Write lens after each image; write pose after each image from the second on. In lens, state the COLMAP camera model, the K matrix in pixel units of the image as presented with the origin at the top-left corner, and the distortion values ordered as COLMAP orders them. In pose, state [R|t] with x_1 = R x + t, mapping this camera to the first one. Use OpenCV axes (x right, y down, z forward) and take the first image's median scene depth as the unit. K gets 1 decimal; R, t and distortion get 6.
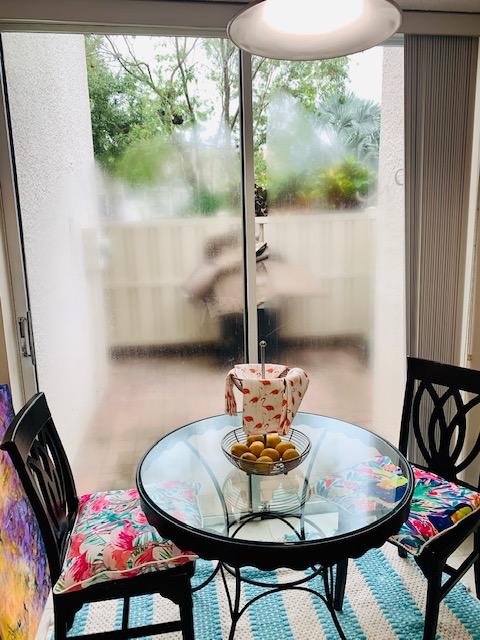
lens RADIAL K [[483.5, 0, 240.0], [0, 483.5, 320.0], [0, 0, 1]] dist [0.061723, -0.108935]
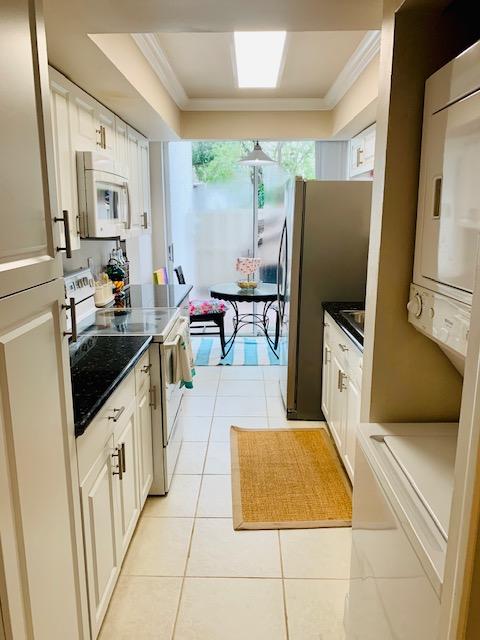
lens RADIAL K [[483.5, 0, 240.0], [0, 483.5, 320.0], [0, 0, 1]] dist [0.061723, -0.108935]
pose [[0.987552, 0.059889, -0.145443, 0.232804], [-0.056896, 0.998076, 0.024655, 0.217299], [0.146640, -0.016073, 0.989059, -1.063300]]
